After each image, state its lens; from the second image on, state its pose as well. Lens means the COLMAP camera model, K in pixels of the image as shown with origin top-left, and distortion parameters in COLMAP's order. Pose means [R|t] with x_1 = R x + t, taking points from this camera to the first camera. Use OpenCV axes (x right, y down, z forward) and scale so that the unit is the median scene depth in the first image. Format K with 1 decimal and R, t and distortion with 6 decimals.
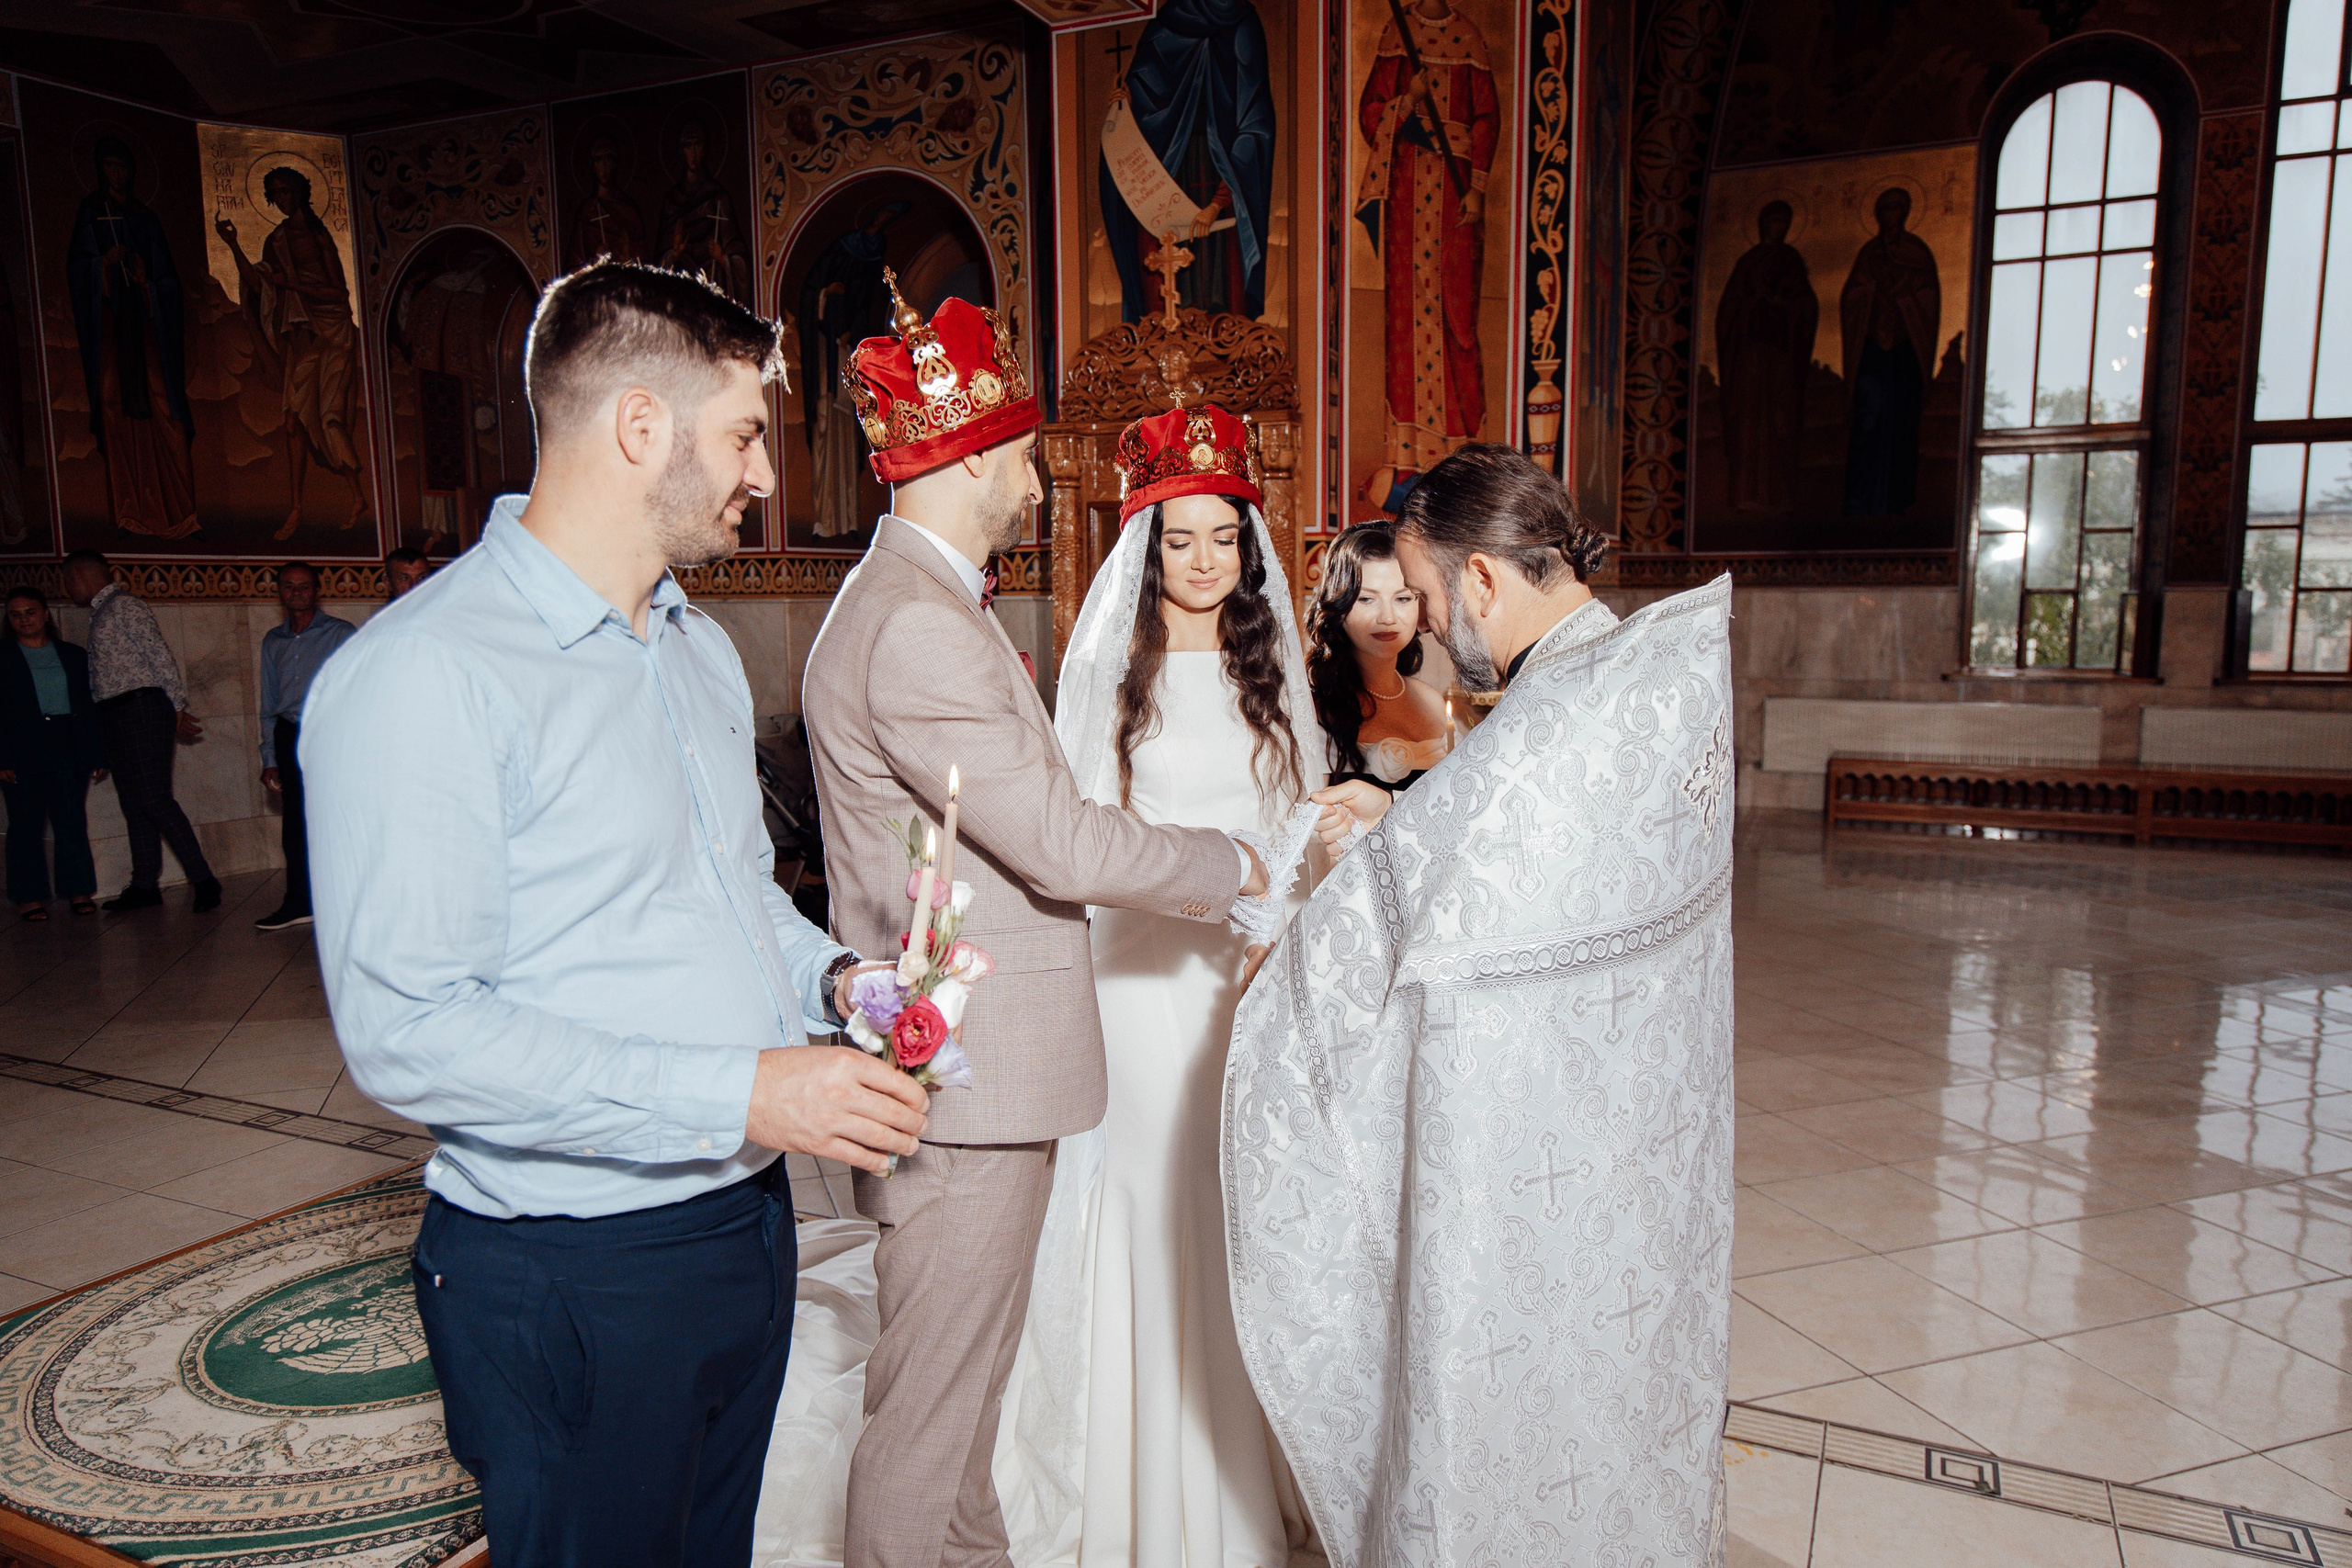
lens RADIAL K [[1622.1, 0, 1174.2], [0, 1622.1, 785.5], [0, 0, 1]] dist [0.029083, -0.008916]
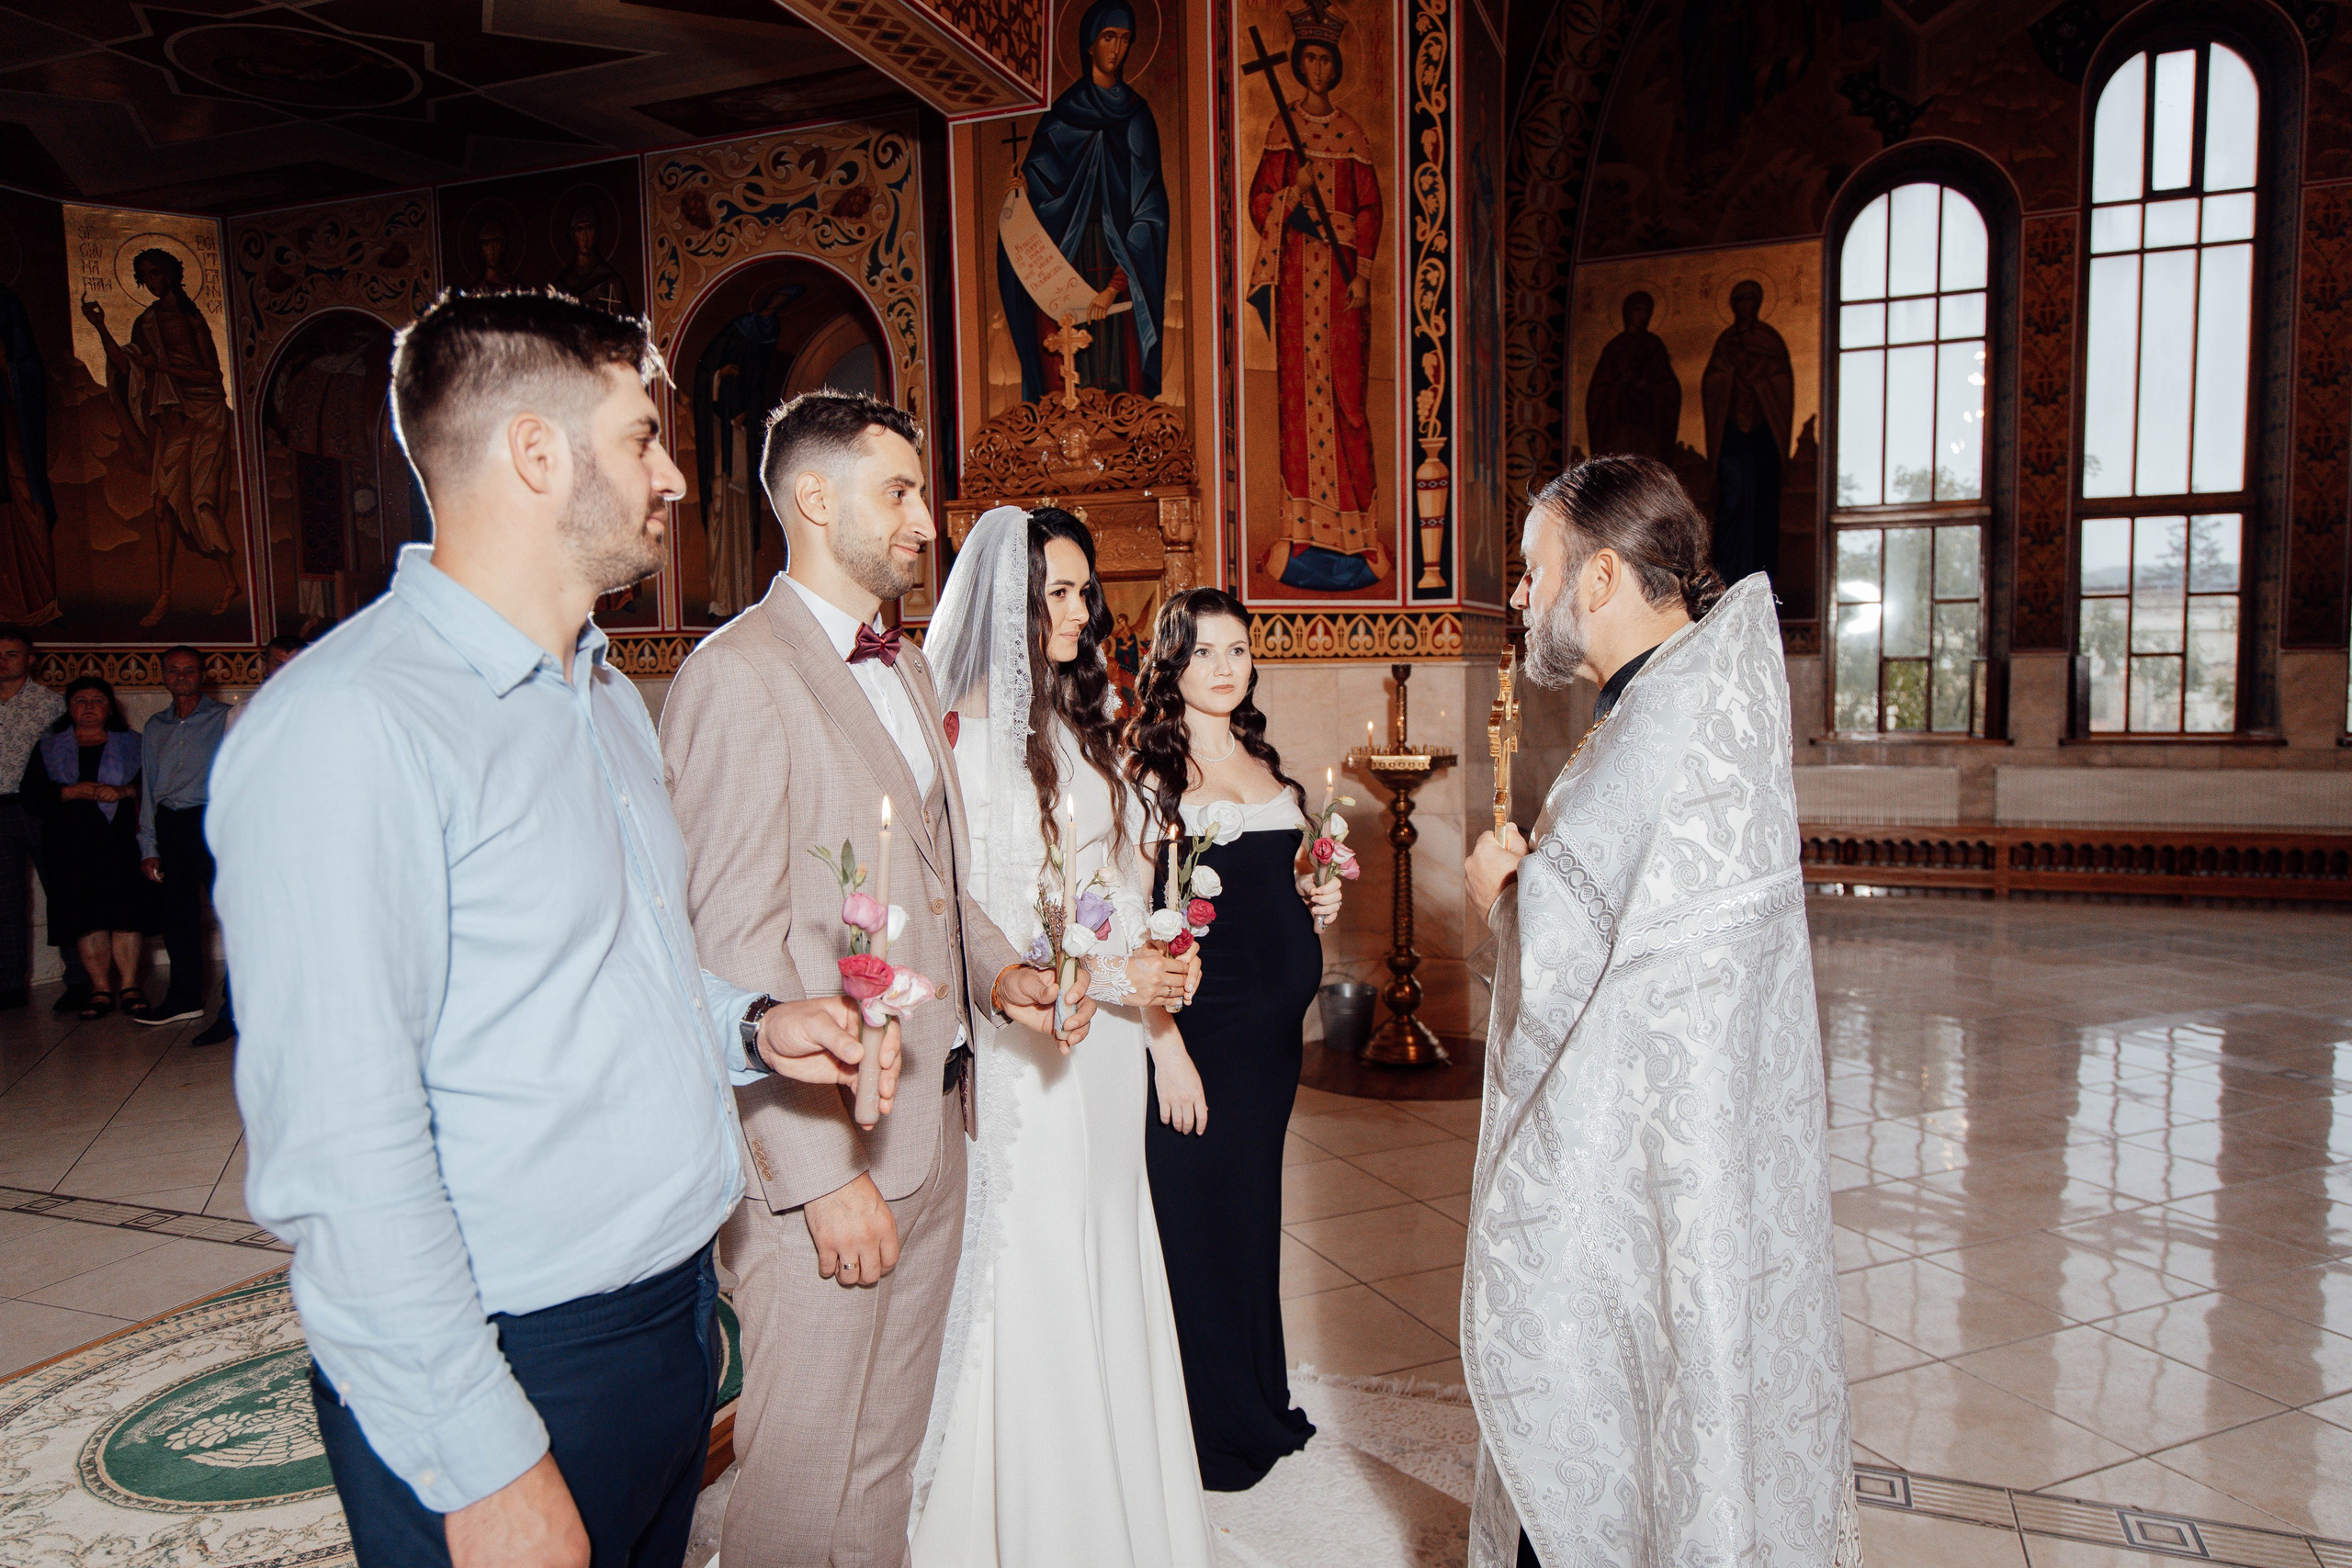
lens RADIAL K [[1625.4, 0, 1178.4], [0, 1625.4, 788.9], [0, 0, 1]] dist [0.021709, -0.001120]
pose [[0.997243, -0.017577, 0.072095, -0.012096], [0.021005, 0.998671, -0.047065, 0.007286], [-0.071171, 0.048449, 0.996287, -0.011235]]
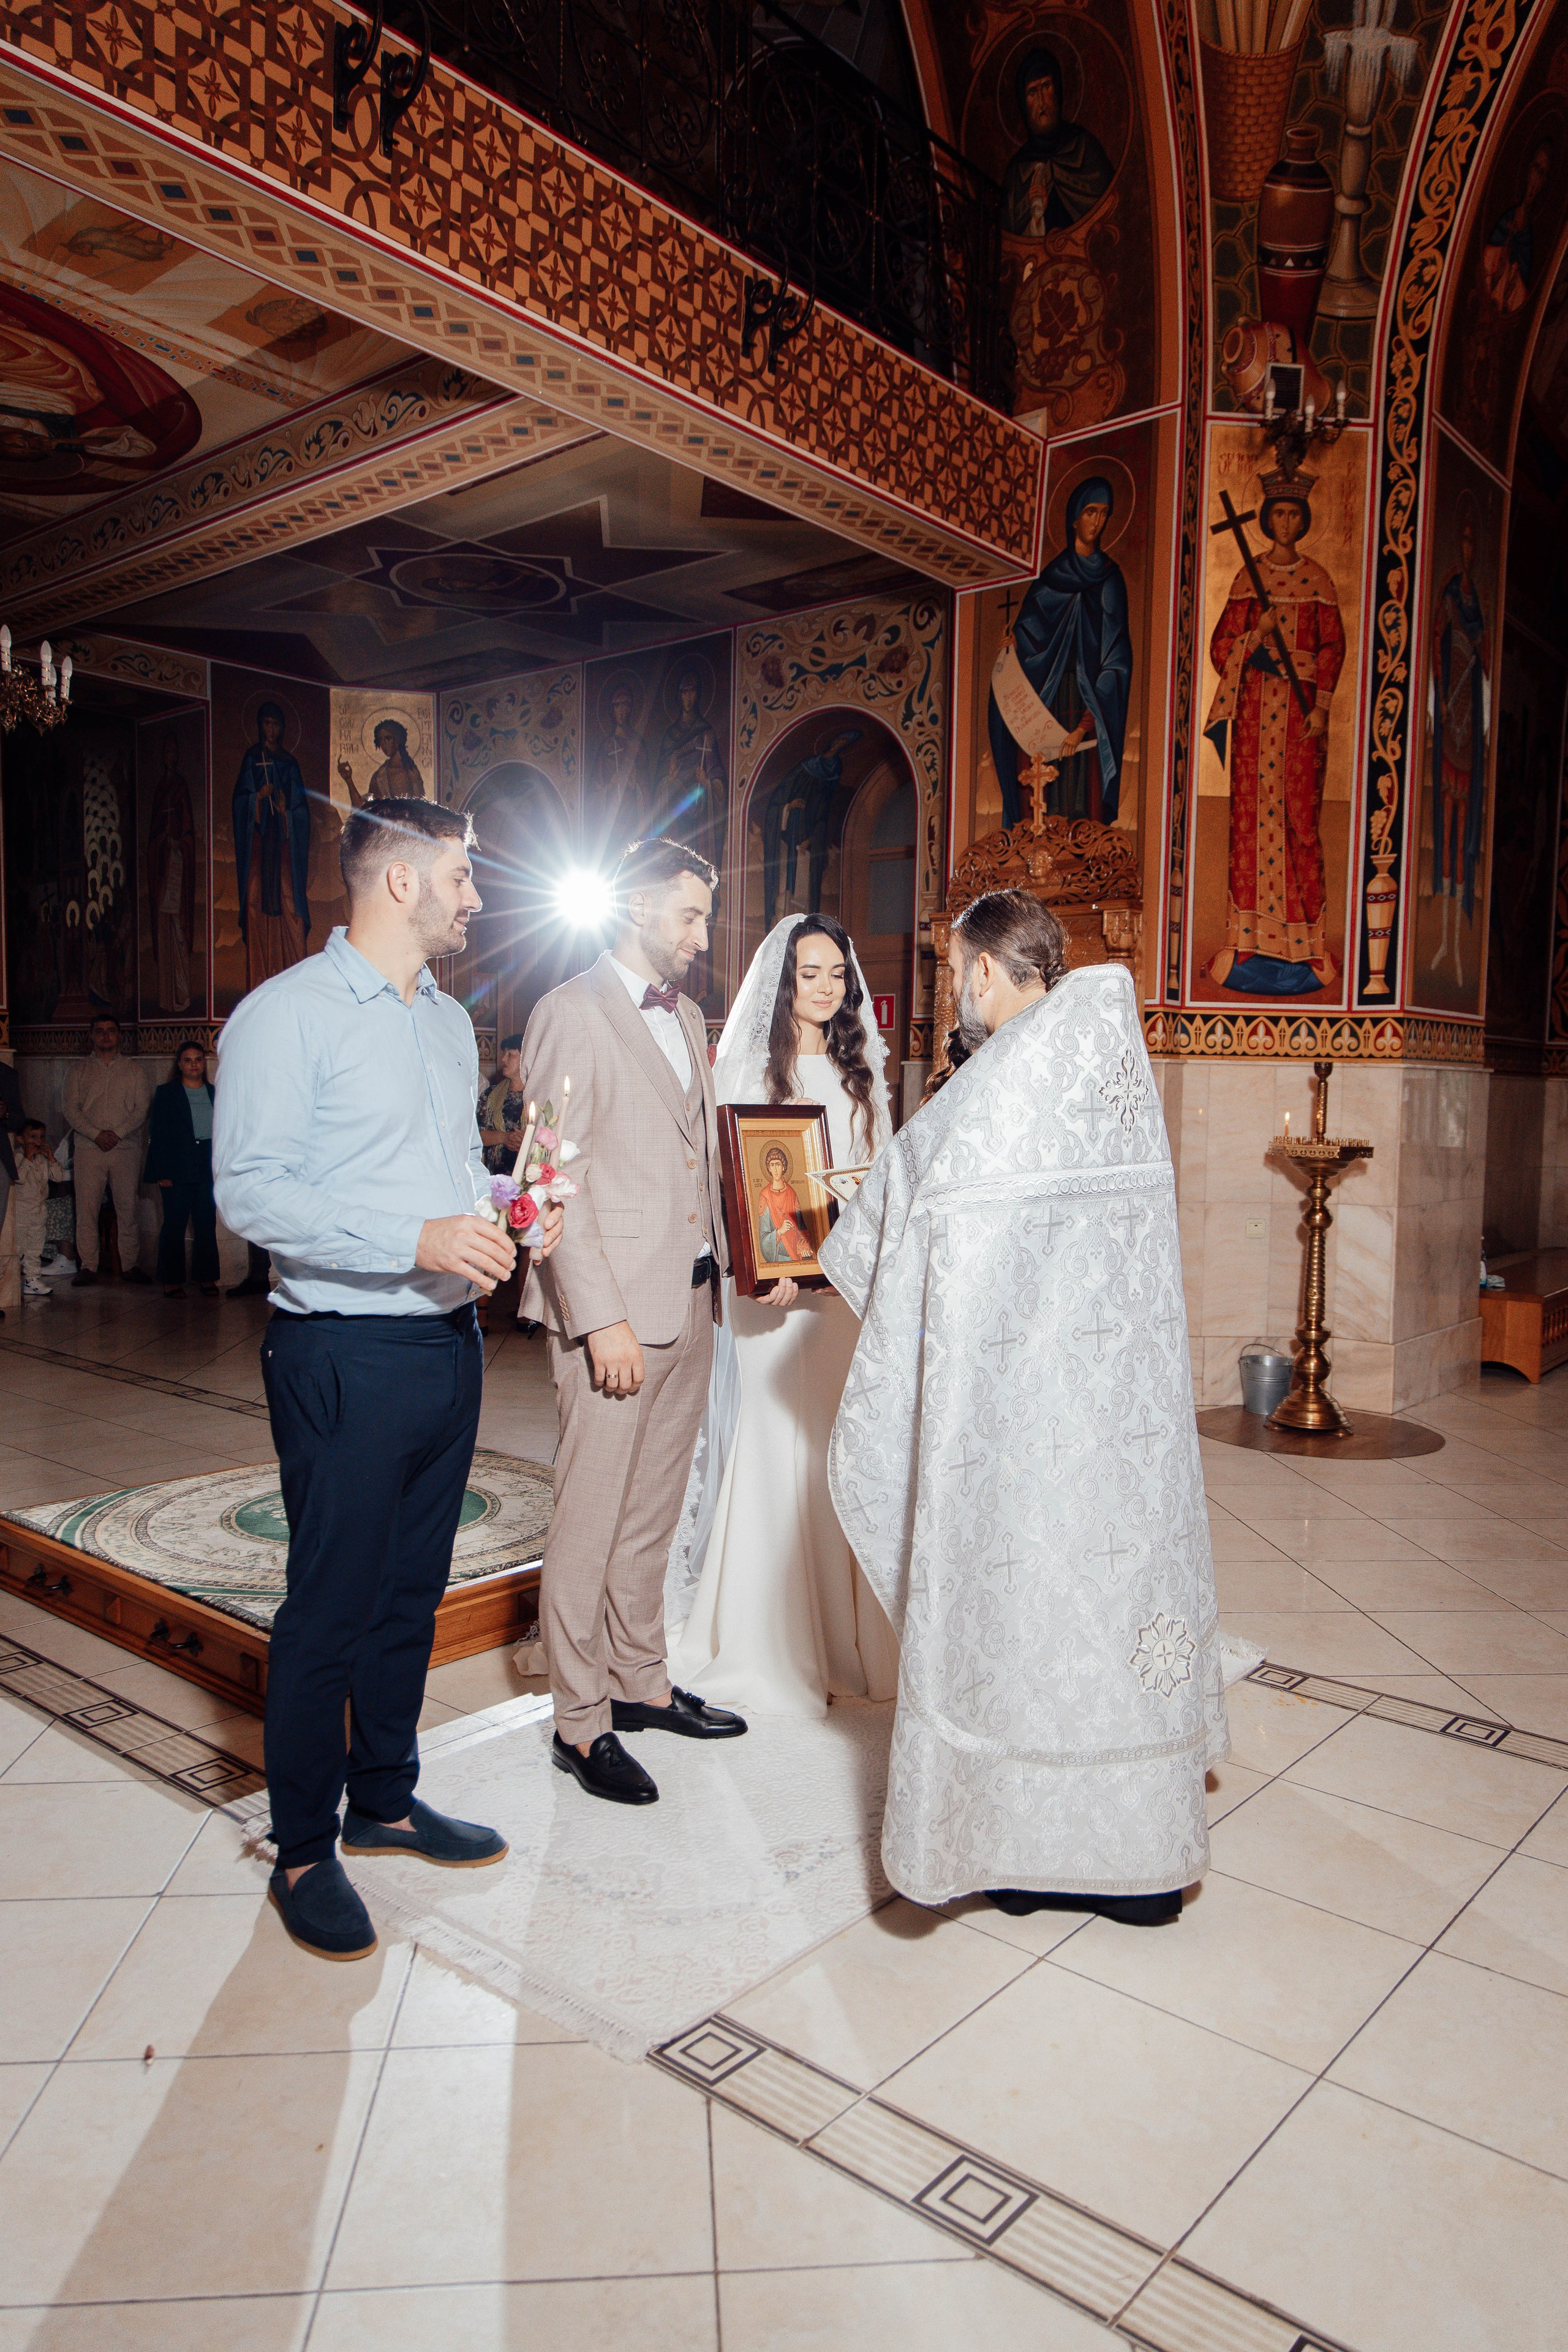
lens RADIAL K [[1617.3, 0, 792.7], [0, 1617.3, 1170.0], [0, 0, 1]] dist [0.031708, -0.001988]
pose [[0.967337, 0.037131, -0.250759, 0.125241], [-0.054387, 0.996578, -0.062237, 0.044882], [0.247590, 0.073842, 0.966047, -0.159669]]
